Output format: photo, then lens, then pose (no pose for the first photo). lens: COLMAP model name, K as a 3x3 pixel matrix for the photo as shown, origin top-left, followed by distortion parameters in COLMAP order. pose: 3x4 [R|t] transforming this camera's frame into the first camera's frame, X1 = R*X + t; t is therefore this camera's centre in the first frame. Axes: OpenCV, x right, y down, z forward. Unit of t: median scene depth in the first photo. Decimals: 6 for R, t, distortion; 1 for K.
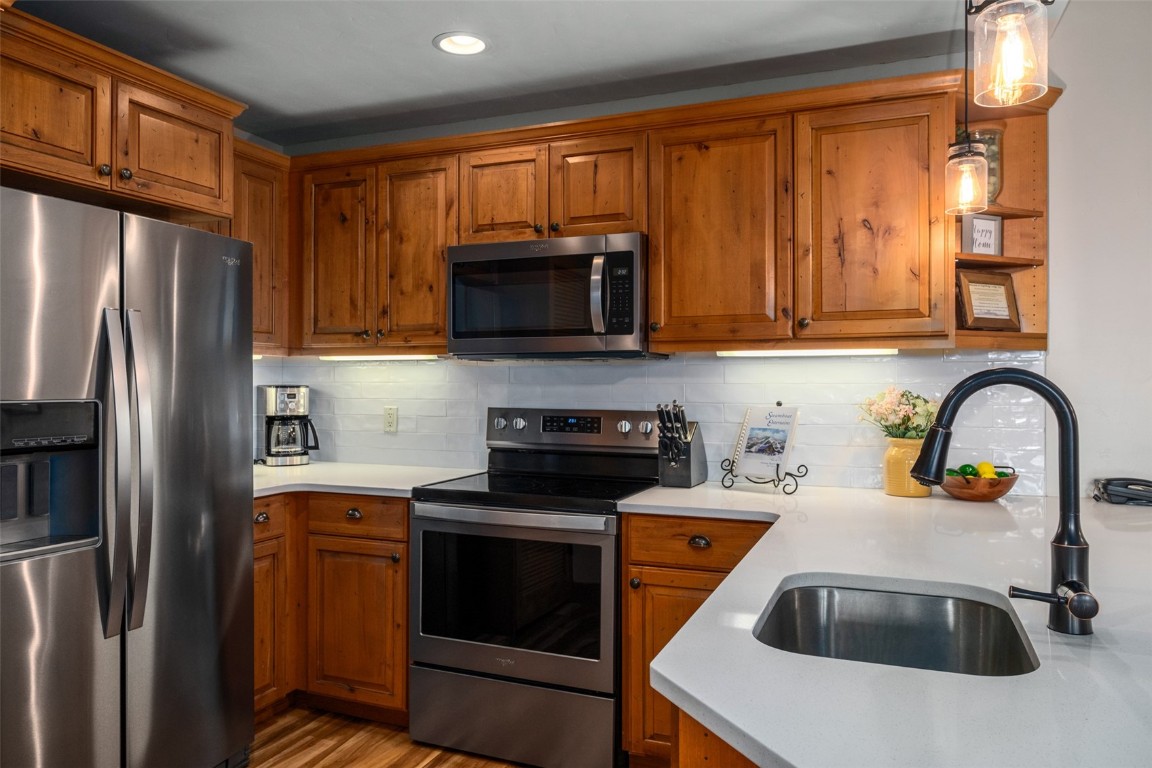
lens RADIAL K [[774.1, 0, 473.9], [0, 774.1, 381.7], [0, 0, 1]] dist [0.002280, 0.001722]
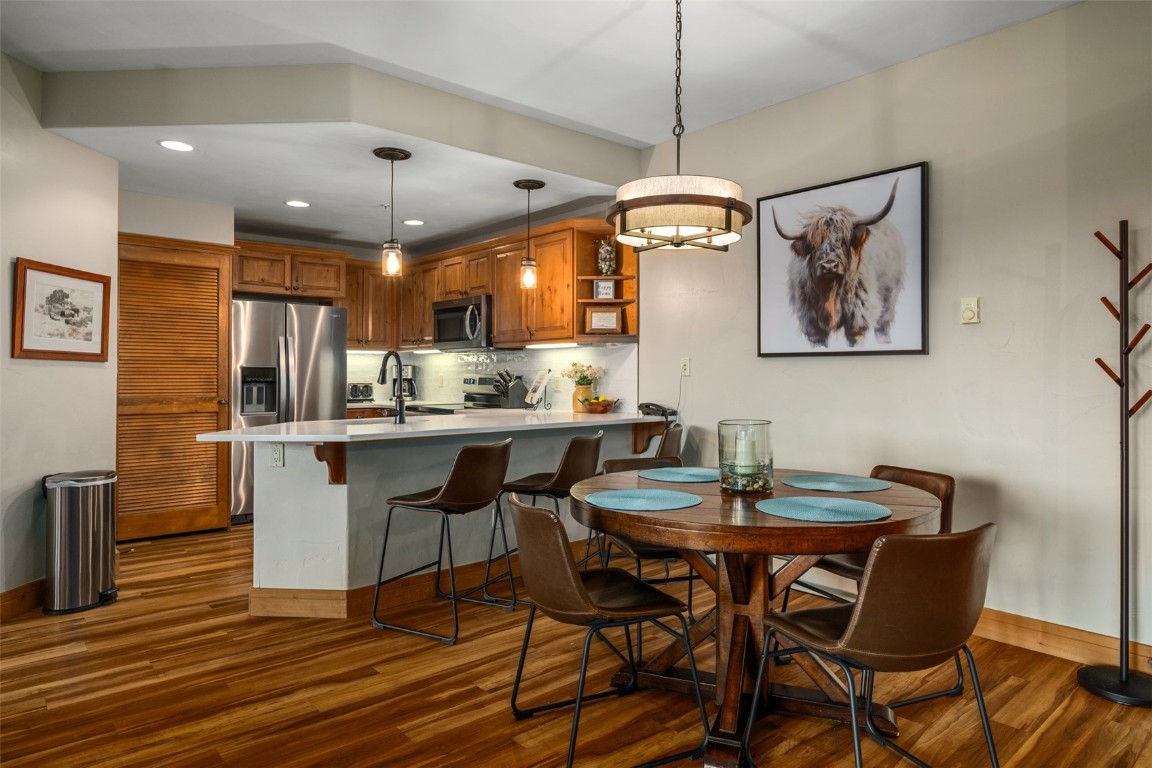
lens RADIAL K [[689.7, 0, 568.9], [0, 689.7, 370.8], [0, 0, 1]] dist [-0.000809, 0.001071]
pose [[0.897393, -0.003893, -0.441215, 1.246830], [-0.000070, 0.999960, -0.008966, 0.045898], [0.441233, 0.008077, 0.897356, -0.659125]]
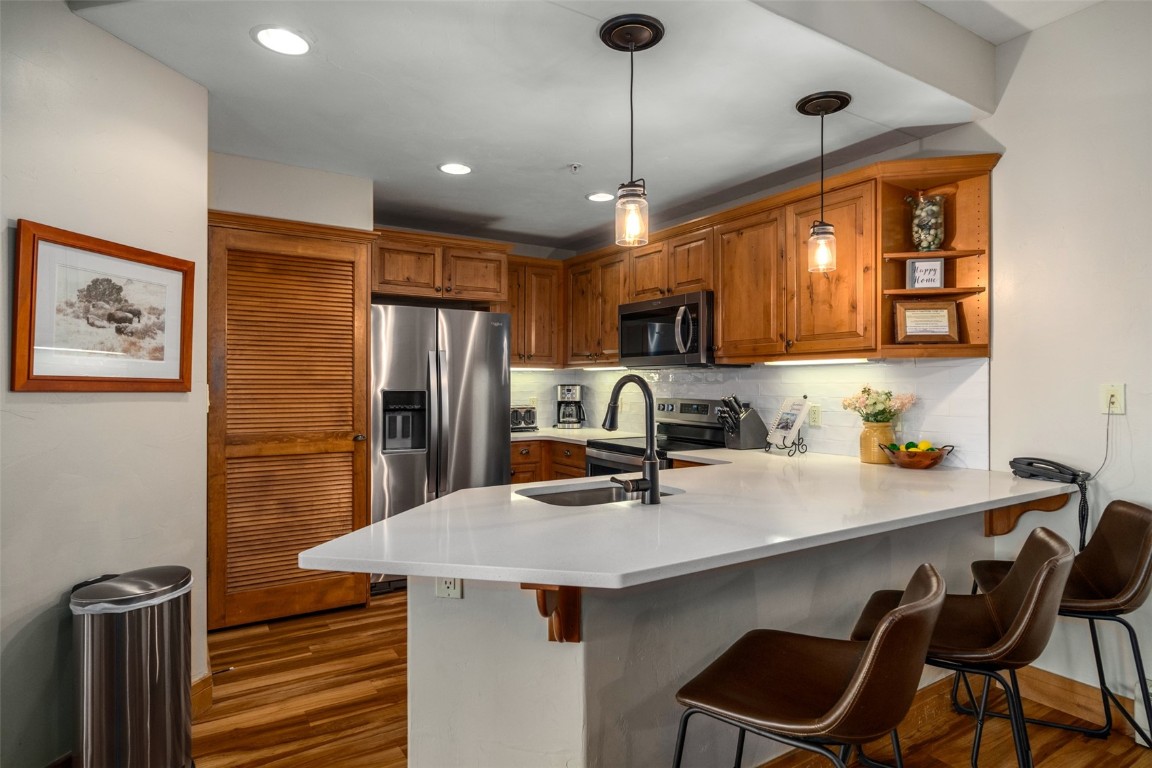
lens RADIAL K [[594.3, 0, 576.0], [0, 594.3, 384.0], [0, 0, 1]] dist [0.001802, -0.000050]
pose [[0.834700, 0.000053, -0.550704, 0.638127], [0.000117, 1.000000, 0.000273, 0.003476], [0.550704, -0.000292, 0.834700, -0.181362]]
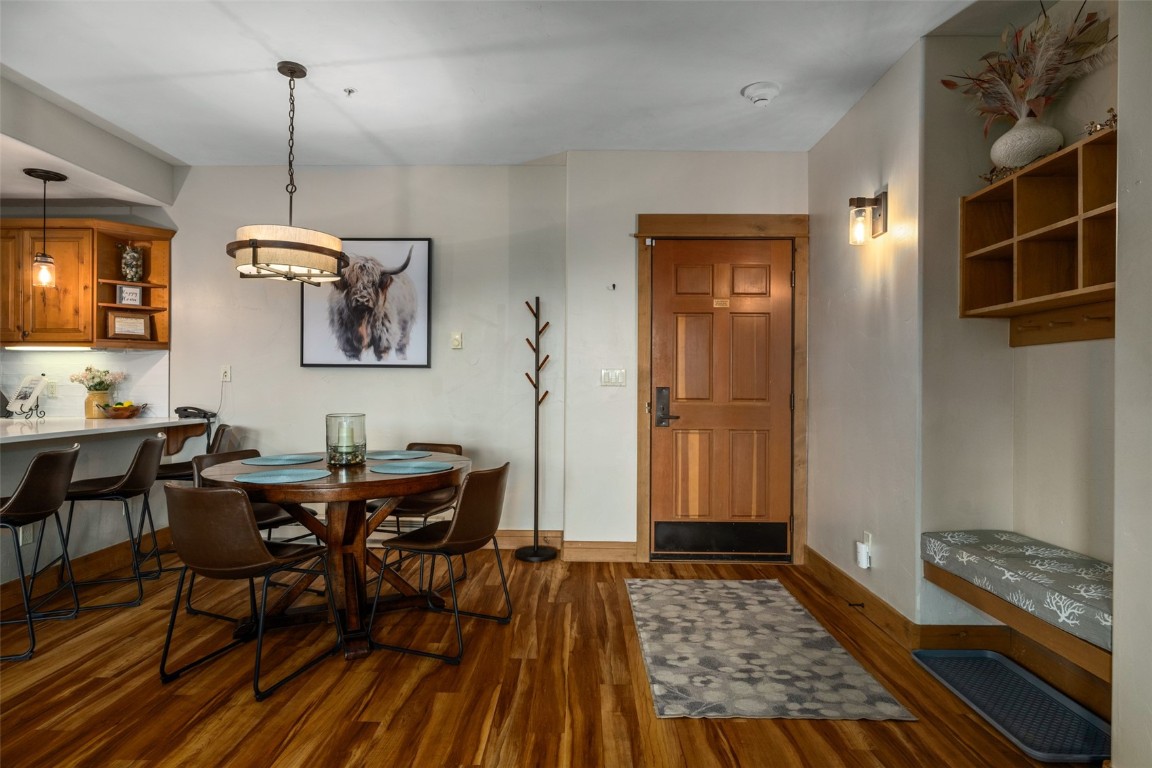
lens RADIAL K [[640.0, 0, 576.0], [0, 640.0, 384.0], [0, 0, 1]] dist [-0.004059, -0.000933]
pose [[0.922338, 0.003036, 0.386372, 0.987825], [-0.002593, 0.999995, -0.001668, 0.049708], [-0.386375, 0.000536, 0.922342, -0.978077]]
